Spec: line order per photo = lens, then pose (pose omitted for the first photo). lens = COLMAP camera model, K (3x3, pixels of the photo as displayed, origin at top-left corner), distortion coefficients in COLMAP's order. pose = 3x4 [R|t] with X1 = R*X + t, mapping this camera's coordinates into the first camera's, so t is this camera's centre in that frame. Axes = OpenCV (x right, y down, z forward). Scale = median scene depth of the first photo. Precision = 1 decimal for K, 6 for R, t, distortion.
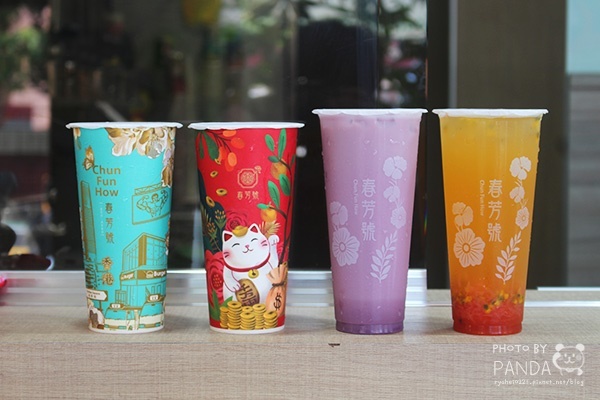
lens RADIAL K [[856.6, 0, 300.0], [0, 856.6, 200.0], [0, 0, 1]] dist [0.013723, -0.003539]
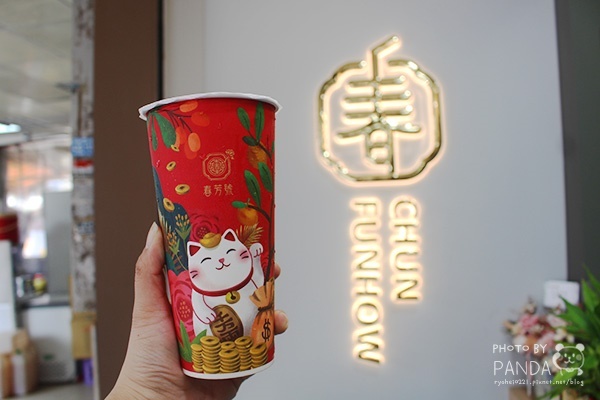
lens RADIAL K [[476.4, 0, 300.4], [0, 476.4, 207.4], [0, 0, 1]] dist [-0.117990, 0.012676]
pose [[0.991762, -0.065000, 0.110379, -0.036392], [0.073989, 0.994094, -0.079393, 0.045879], [-0.104567, 0.086906, 0.990713, 0.582508]]
